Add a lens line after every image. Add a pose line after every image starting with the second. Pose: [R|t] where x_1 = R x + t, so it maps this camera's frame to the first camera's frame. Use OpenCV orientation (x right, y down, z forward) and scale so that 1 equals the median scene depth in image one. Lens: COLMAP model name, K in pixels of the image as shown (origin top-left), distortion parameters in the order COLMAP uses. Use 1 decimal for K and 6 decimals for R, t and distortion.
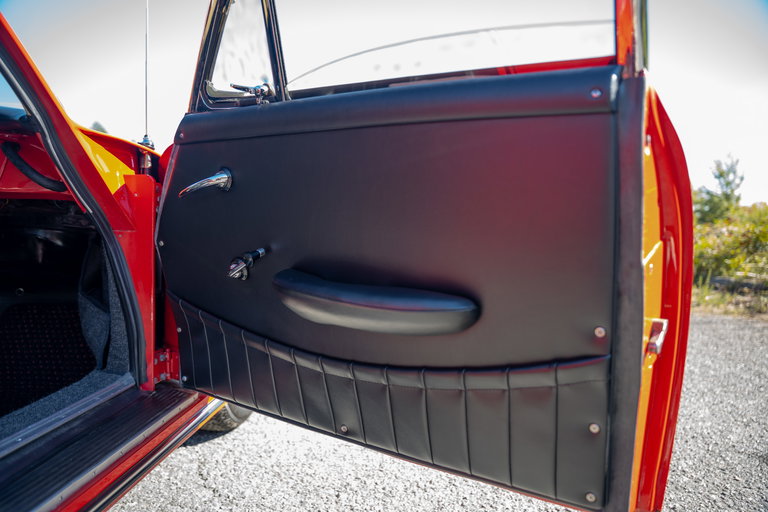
lens RADIAL K [[538.4, 0, 390.5], [0, 538.4, 258.0], [0, 0, 1]] dist [-0.147941, 0.101713]
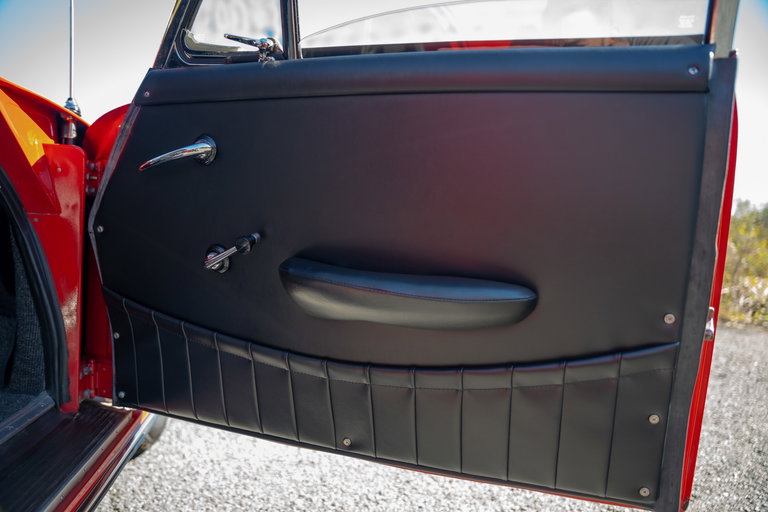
lens RADIAL K [[538.4, 0, 386.6], [0, 538.4, 255.8], [0, 0, 1]] dist [-0.147941, 0.101713]
pose [[0.970260, 0.008835, 0.241903, -0.219269], [-0.004890, 0.999845, -0.016904, 0.027459], [-0.242015, 0.015218, 0.970153, 0.124764]]
